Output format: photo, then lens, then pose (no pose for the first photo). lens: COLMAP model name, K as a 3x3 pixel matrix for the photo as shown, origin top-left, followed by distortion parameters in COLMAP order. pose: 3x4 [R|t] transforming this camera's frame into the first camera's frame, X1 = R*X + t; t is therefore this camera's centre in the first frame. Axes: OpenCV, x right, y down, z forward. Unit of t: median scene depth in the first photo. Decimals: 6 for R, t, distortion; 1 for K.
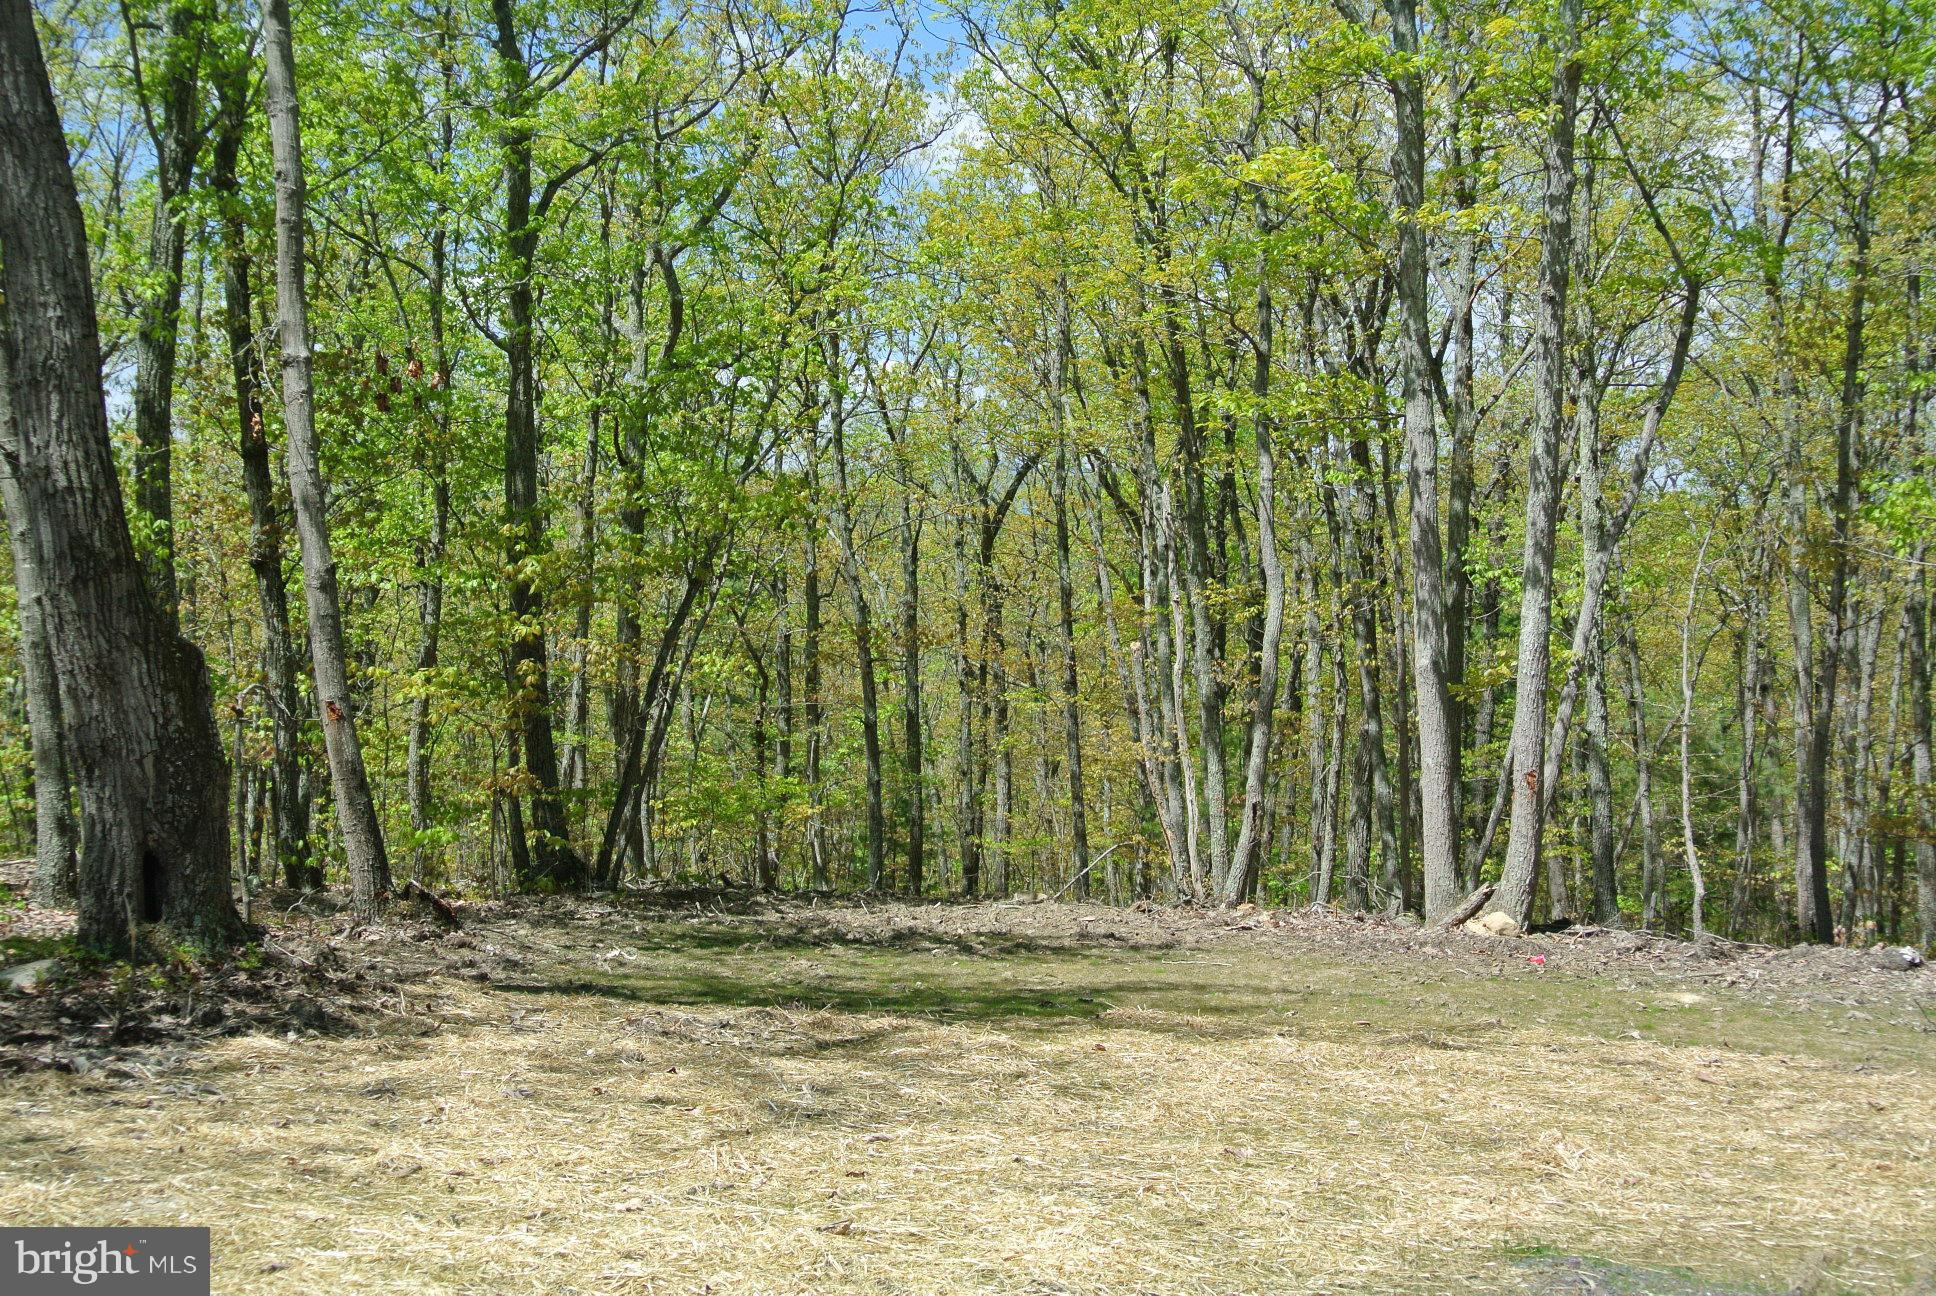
lens RADIAL K [[2502.7, 0, 979.2], [0, 2502.7, 654.2], [0, 0, 1]] dist [-0.045319, 0.000000]
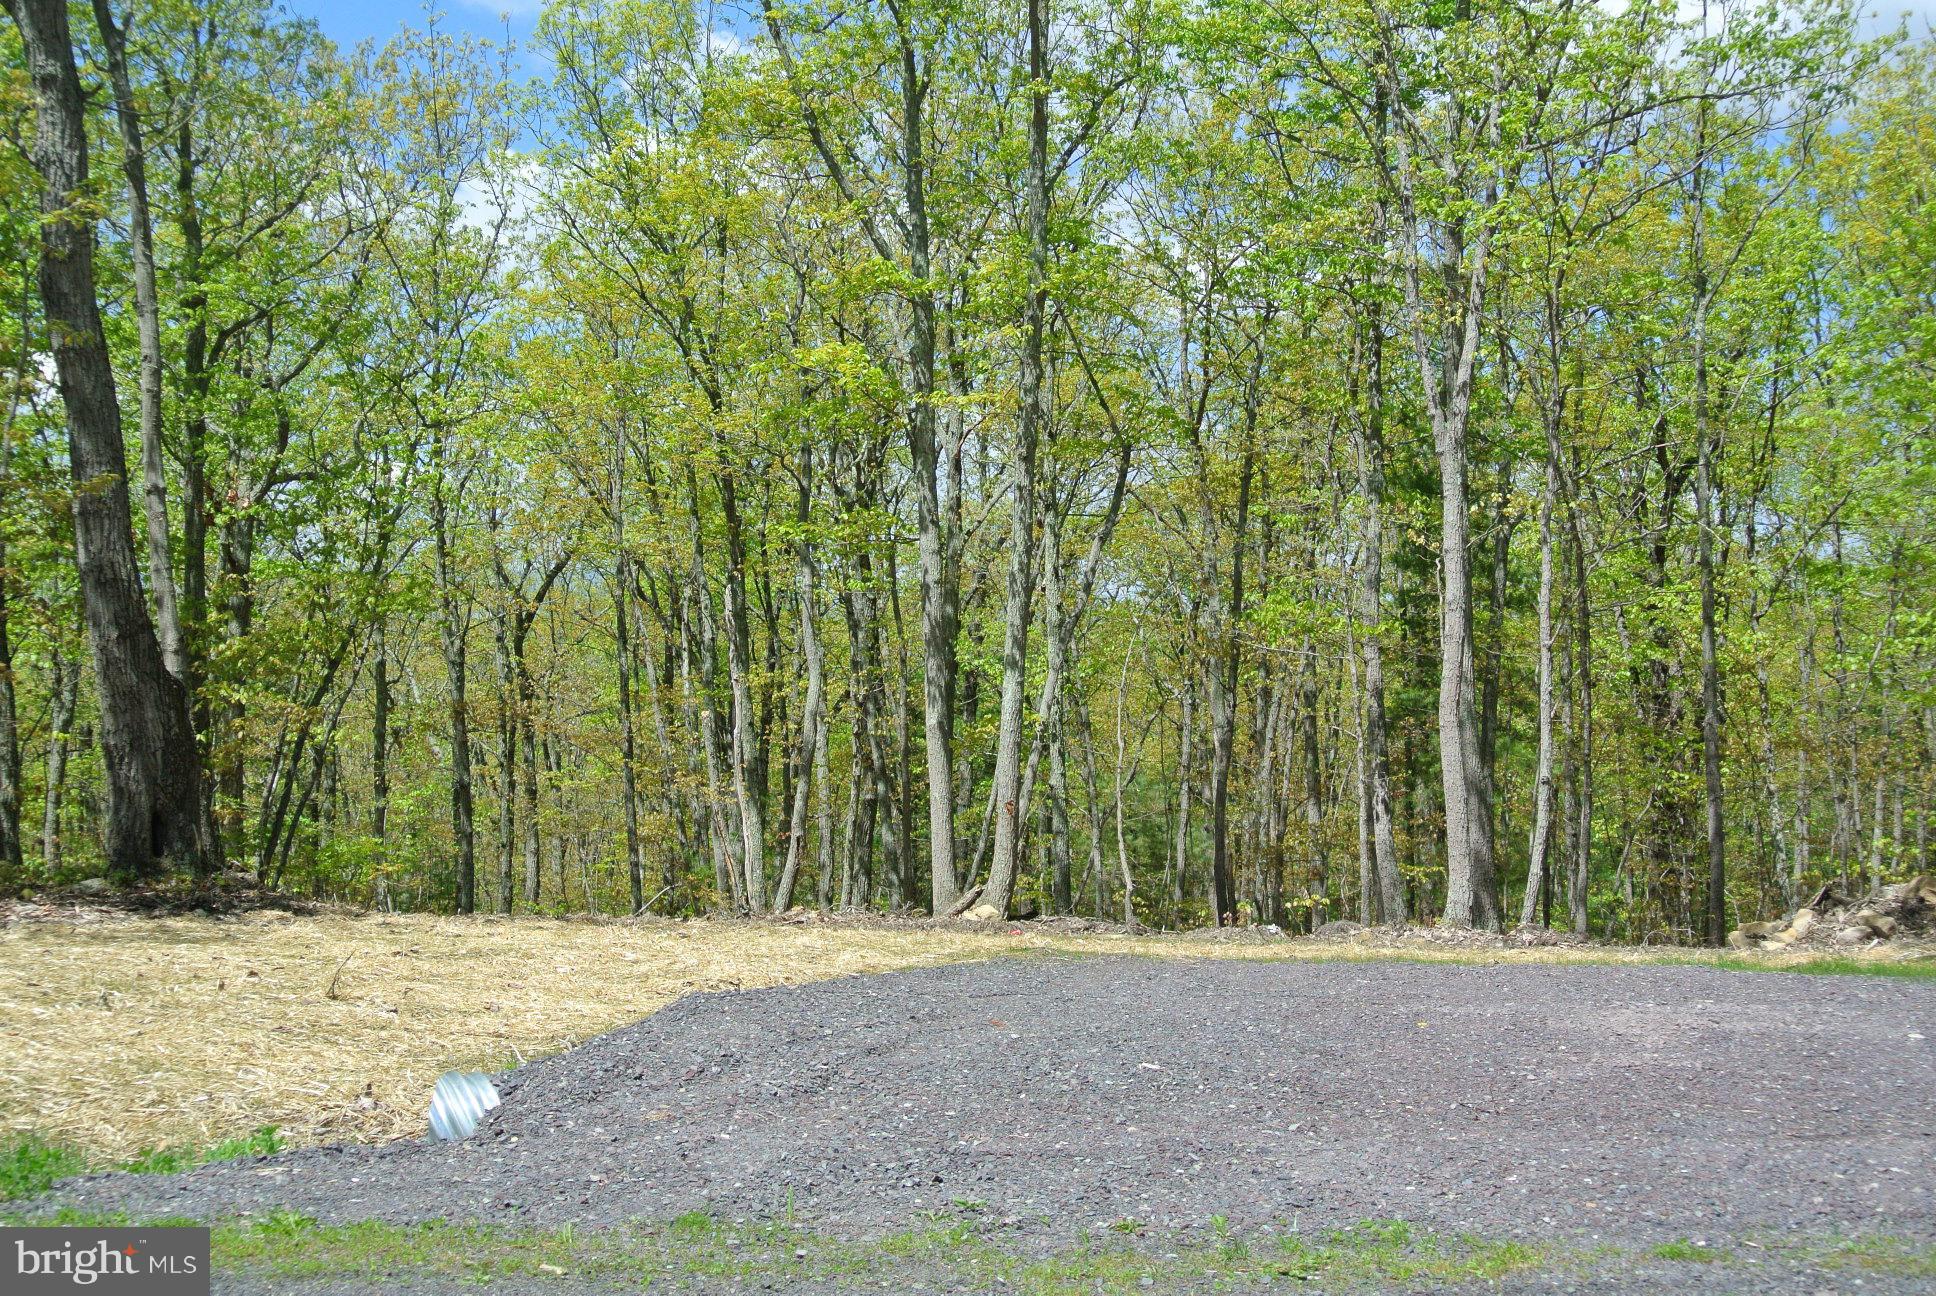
lens RADIAL K [[2502.7, 0, 974.1], [0, 2502.7, 640.1], [0, 0, 1]] dist [-0.045319, 0.000000]
pose [[0.978519, 0.011623, 0.205831, -0.063638], [-0.001805, 0.998854, -0.047824, 0.018791], [-0.206151, 0.046426, 0.977418, -0.265835]]
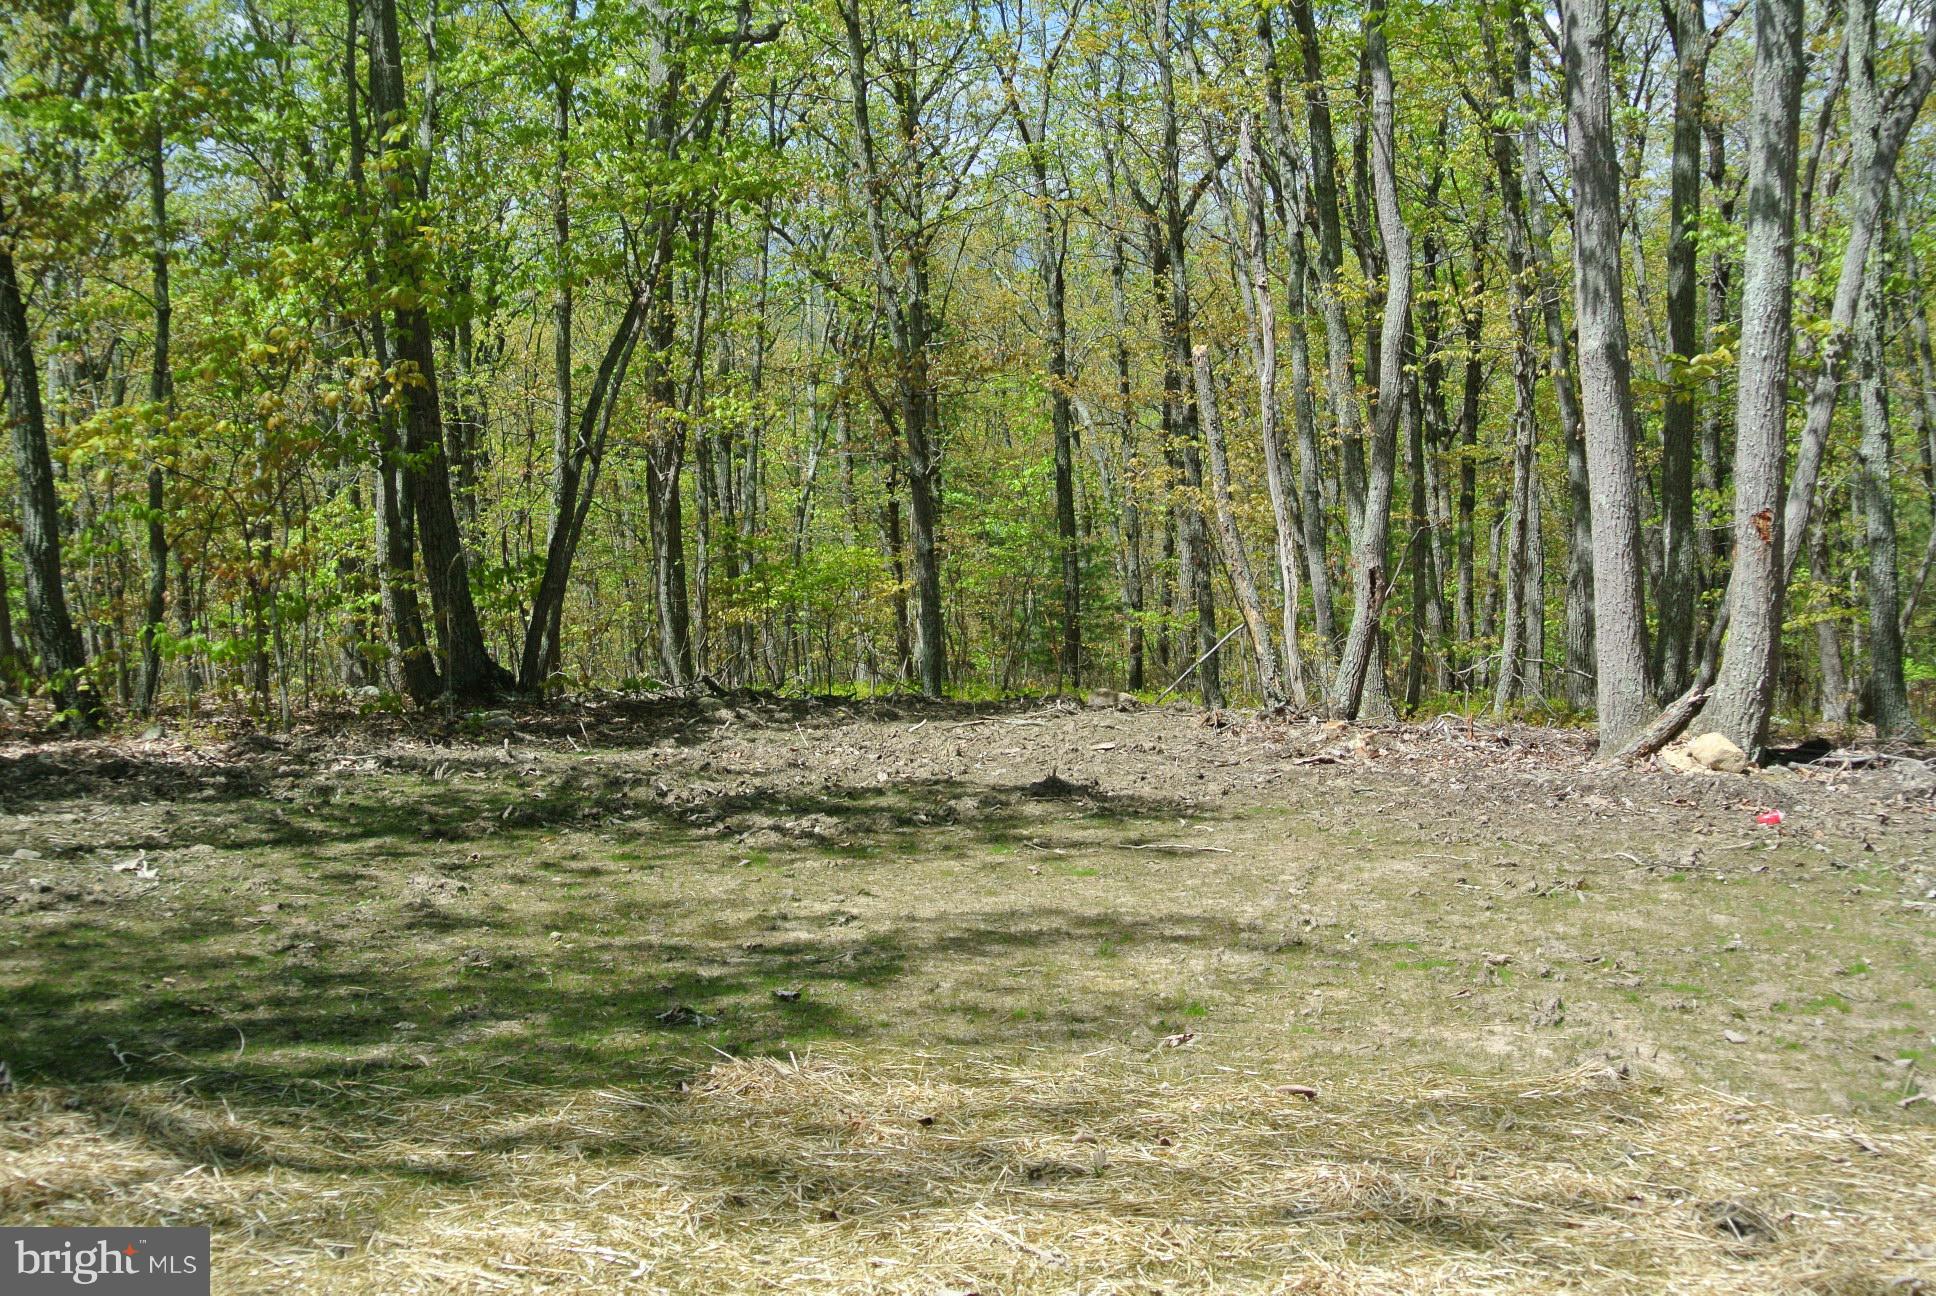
lens RADIAL K [[2502.7, 0, 969.6], [0, 2502.7, 645.2], [0, 0, 1]] dist [-0.045319, 0.000000]
pose [[0.993561, -0.023314, -0.110875, 0.070740], [0.033153, 0.995591, 0.087746, 0.014610], [0.108341, -0.090857, 0.989953, 0.274390]]
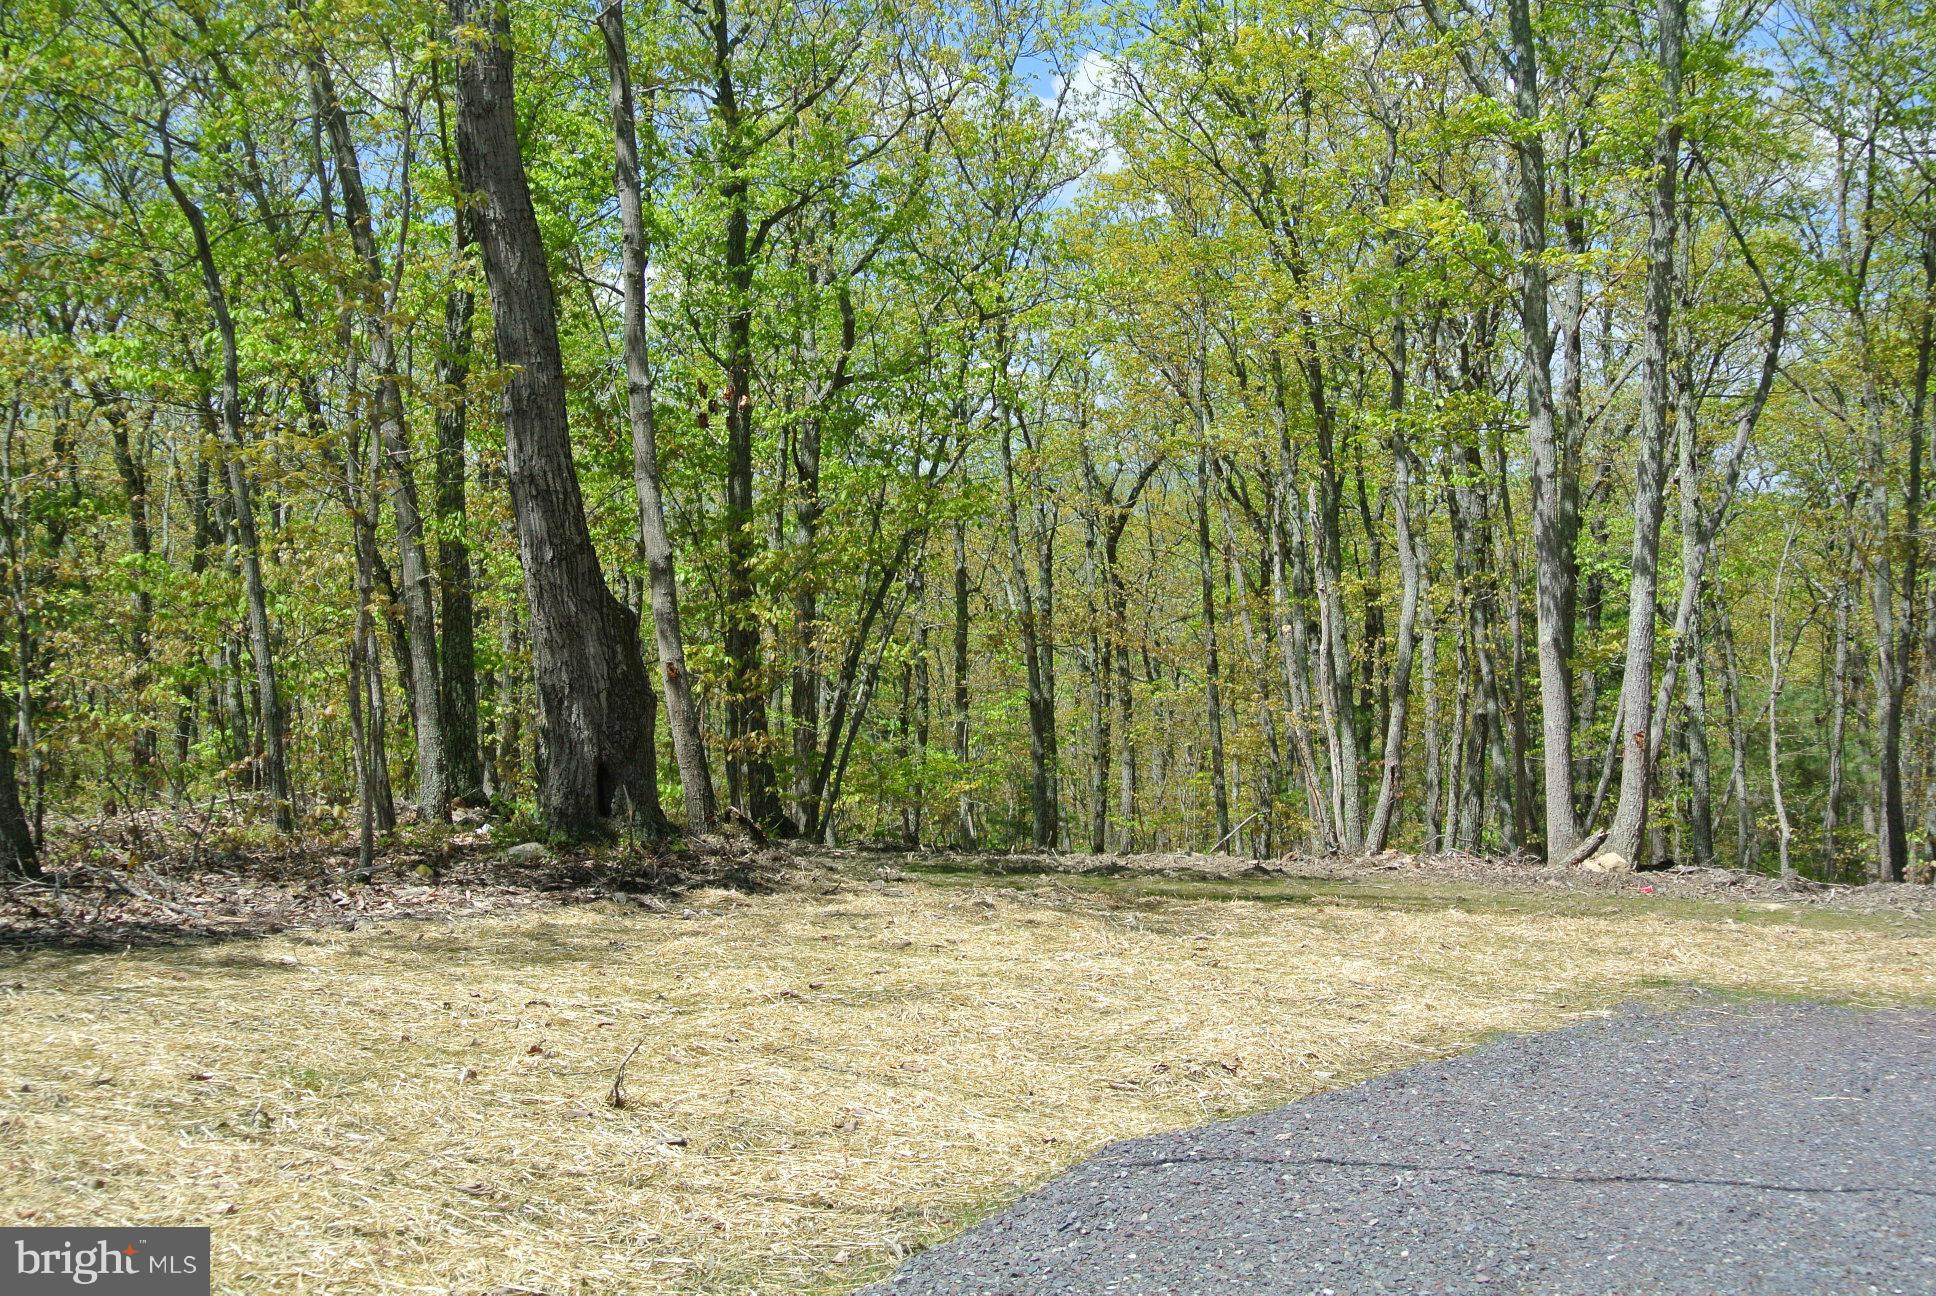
lens RADIAL K [[2502.7, 0, 962.2], [0, 2502.7, 630.7], [0, 0, 1]] dist [-0.045319, 0.000000]
pose [[0.999102, -0.000171, -0.042362, -0.035492], [-0.000284, 0.999942, -0.010733, 0.009468], [0.042361, 0.010736, 0.999045, -0.137834]]
